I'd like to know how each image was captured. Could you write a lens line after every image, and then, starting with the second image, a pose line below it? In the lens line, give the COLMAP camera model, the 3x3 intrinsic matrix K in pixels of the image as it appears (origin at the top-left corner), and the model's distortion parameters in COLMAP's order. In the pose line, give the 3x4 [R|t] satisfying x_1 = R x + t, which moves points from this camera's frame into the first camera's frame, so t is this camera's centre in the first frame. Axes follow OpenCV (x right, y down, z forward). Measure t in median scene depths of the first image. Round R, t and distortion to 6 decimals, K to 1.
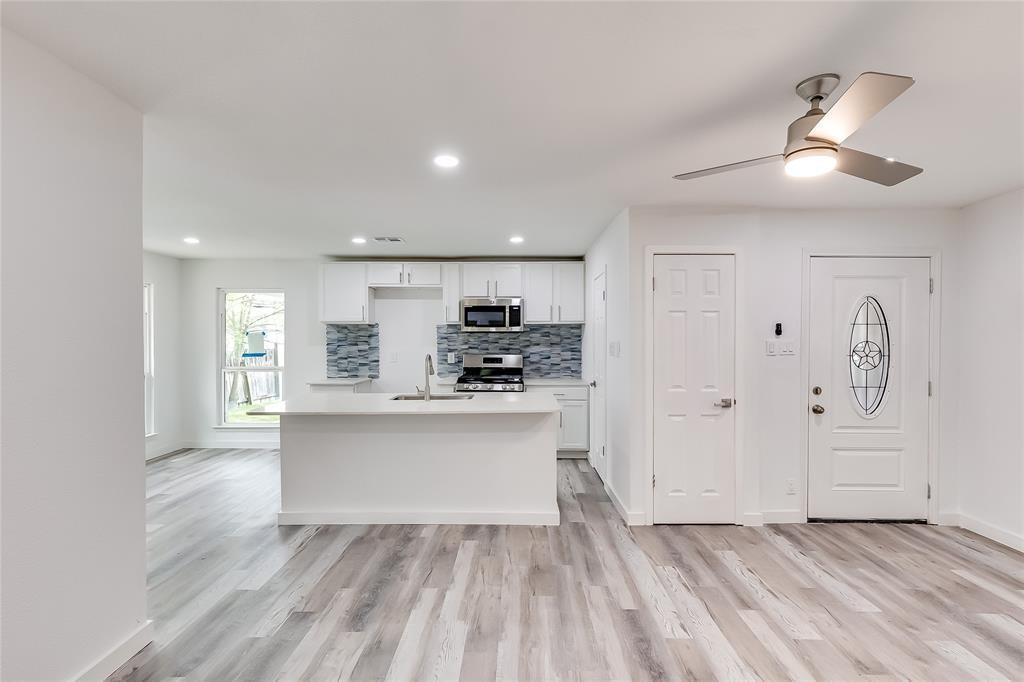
lens RADIAL K [[465.3, 0, 515.8], [0, 465.3, 340.8], [0, 0, 1]] dist [0.003703, -0.000612]
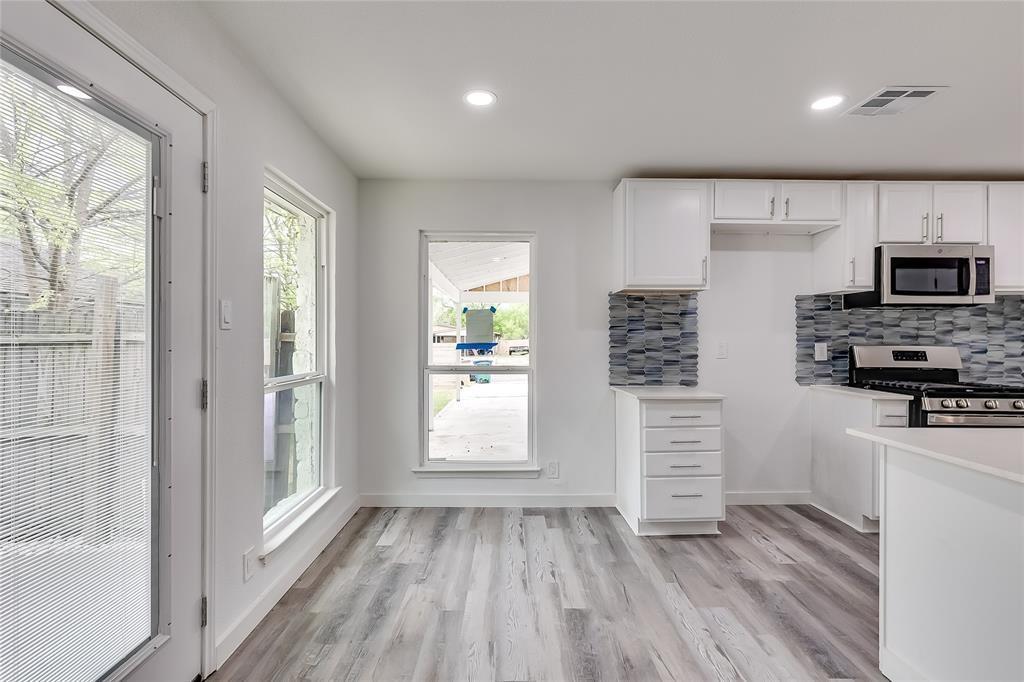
lens RADIAL K [[465.3, 0, 514.5], [0, 465.3, 339.8], [0, 0, 1]] dist [0.003703, -0.000612]
pose [[0.999818, 0.003104, 0.018829, -0.565477], [-0.003014, 0.999984, -0.004843, 0.027414], [-0.018844, 0.004786, 0.999811, 0.443728]]
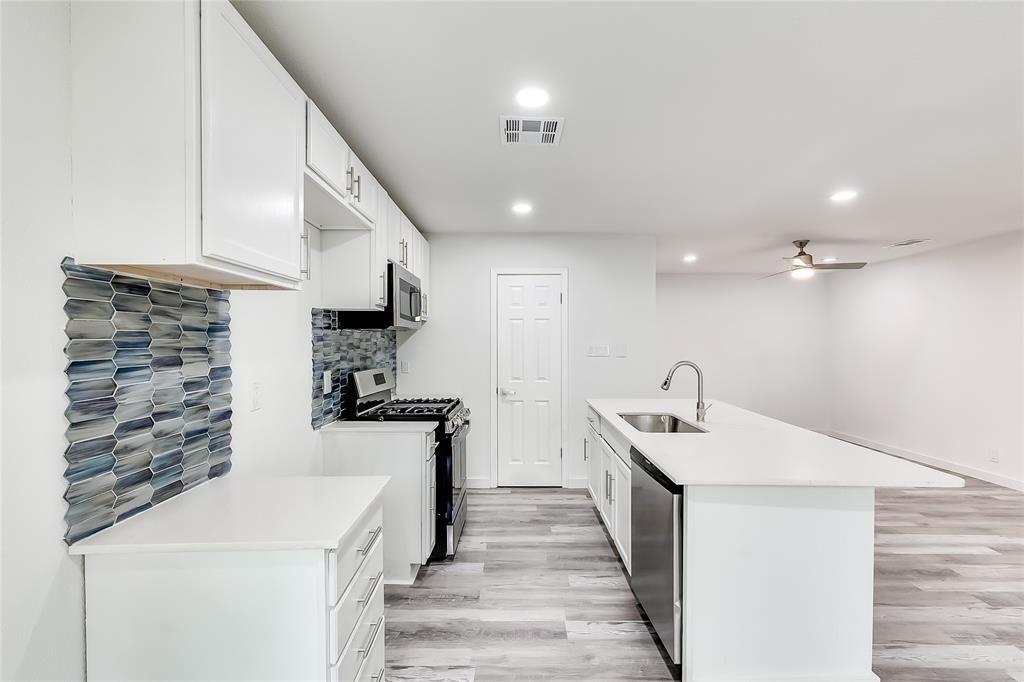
lens RADIAL K [[465.3, 0, 512.7], [0, 465.3, 341.0], [0, 0, 1]] dist [0.003703, -0.000612]
pose [[-0.004744, 0.000758, 0.999988, -0.630547], [0.003332, 0.999994, -0.000742, -0.002654], [-0.999983, 0.003329, -0.004747, 0.865113]]
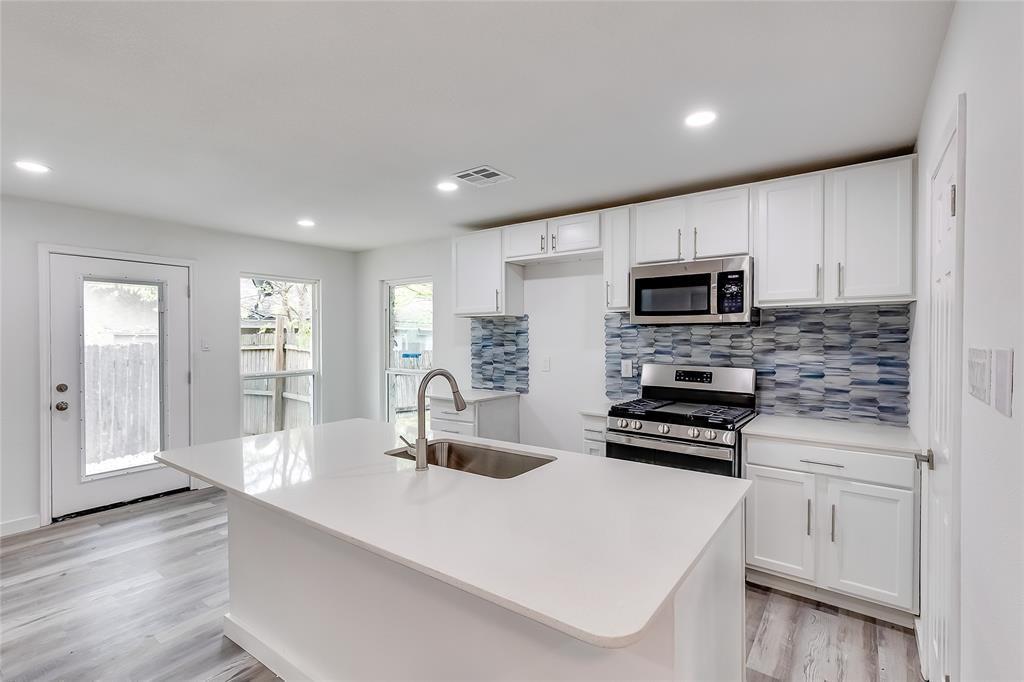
lens RADIAL K [[465.3, 0, 512.1], [0, 465.3, 342.6], [0, 0, 1]] dist [0.003703, -0.000612]
pose [[0.809452, 0.007401, -0.587139, 0.101621], [-0.002718, 0.999957, 0.008858, -0.001955], [0.587180, -0.005574, 0.809437, 0.444205]]
